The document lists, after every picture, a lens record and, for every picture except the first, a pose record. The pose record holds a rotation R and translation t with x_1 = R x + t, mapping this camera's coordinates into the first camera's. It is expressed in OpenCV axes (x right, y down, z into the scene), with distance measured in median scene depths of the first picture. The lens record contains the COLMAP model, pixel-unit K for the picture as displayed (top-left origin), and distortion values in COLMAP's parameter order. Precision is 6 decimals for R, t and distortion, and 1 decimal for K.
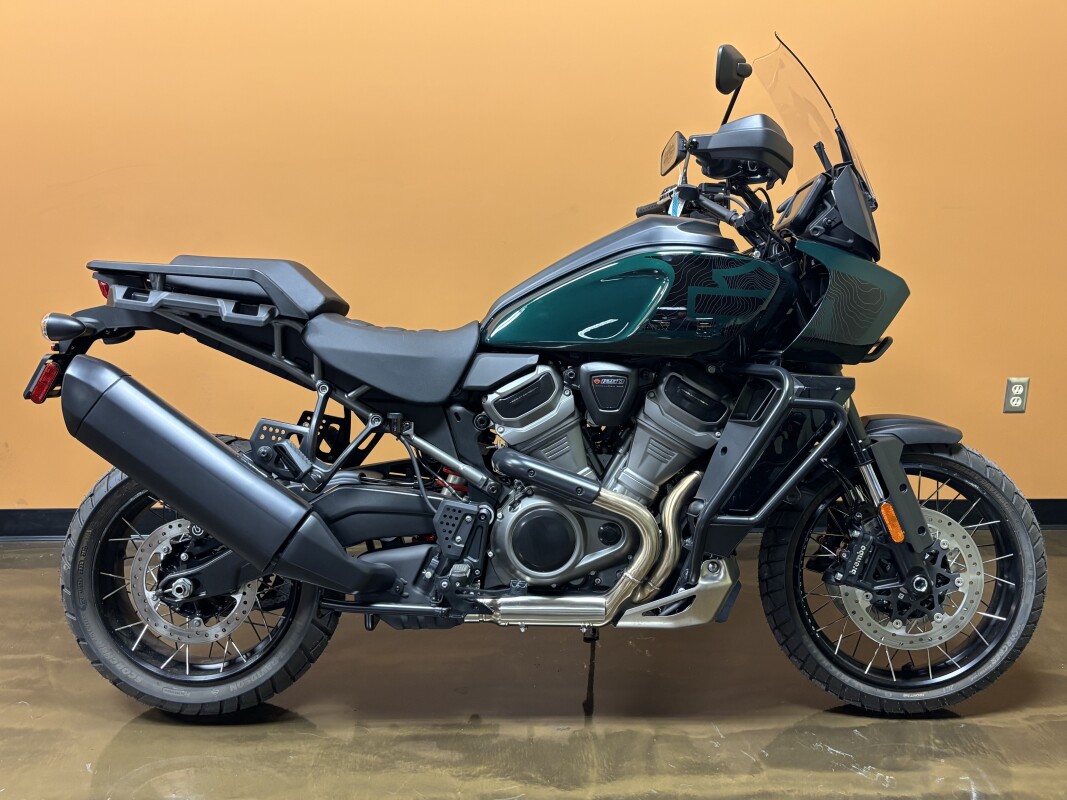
lens RADIAL K [[1036.4, 0, 533.5], [0, 1036.4, 400.0], [0, 0, 1]] dist [0.009100, -0.008709]
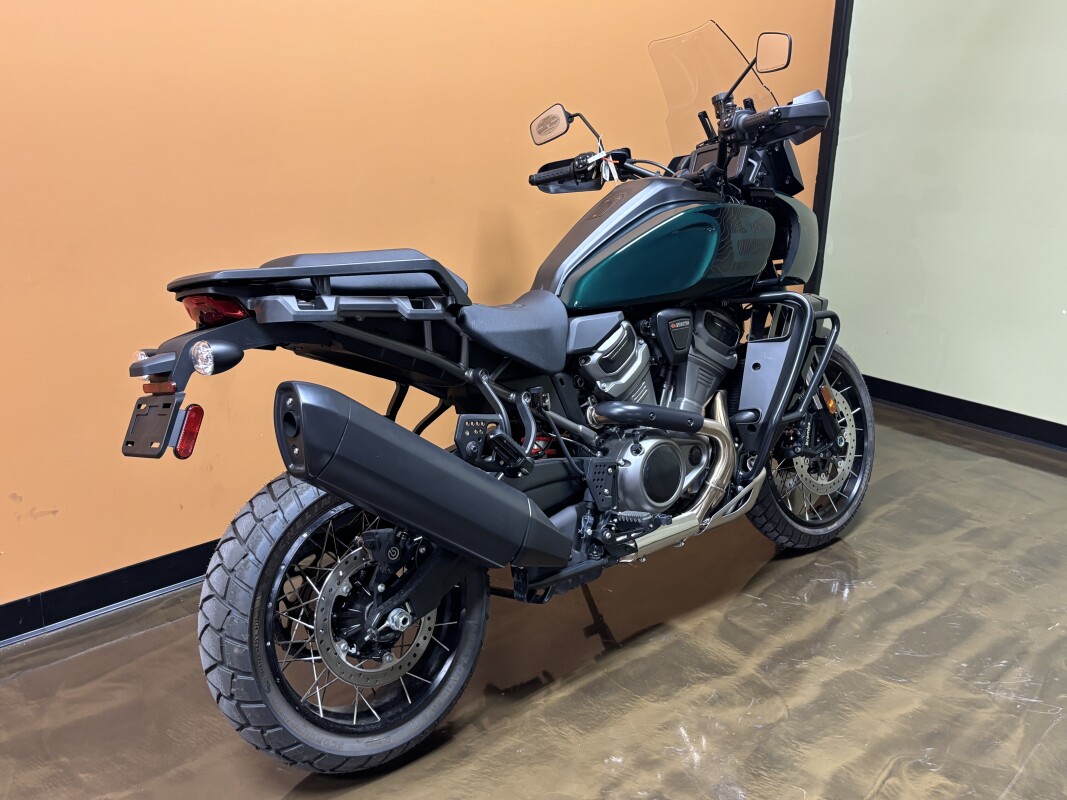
lens RADIAL K [[1036.4, 0, 533.5], [0, 1036.4, 400.0], [0, 0, 1]] dist [0.009100, -0.008709]
pose [[0.748929, -0.191733, 0.634305, -0.776968], [0.171872, 0.980672, 0.093501, -0.069914], [-0.639973, 0.038994, 0.767408, 0.223298]]
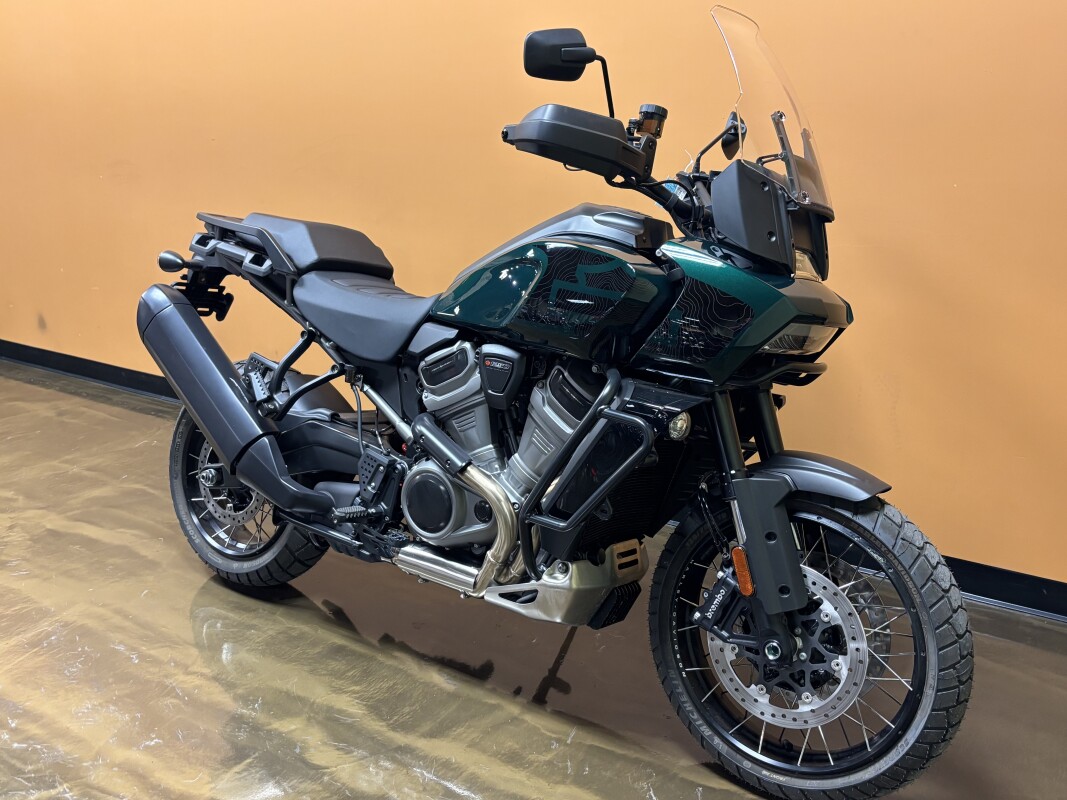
lens RADIAL K [[990.6, 0, 533.5], [0, 990.6, 400.0], [0, 0, 1]] dist [0.045888, -0.000985]
pose [[0.824679, 0.166674, -0.540485, 0.623830], [-0.141018, 0.986008, 0.088897, -0.074118], [0.547739, 0.002906, 0.836644, 0.199066]]
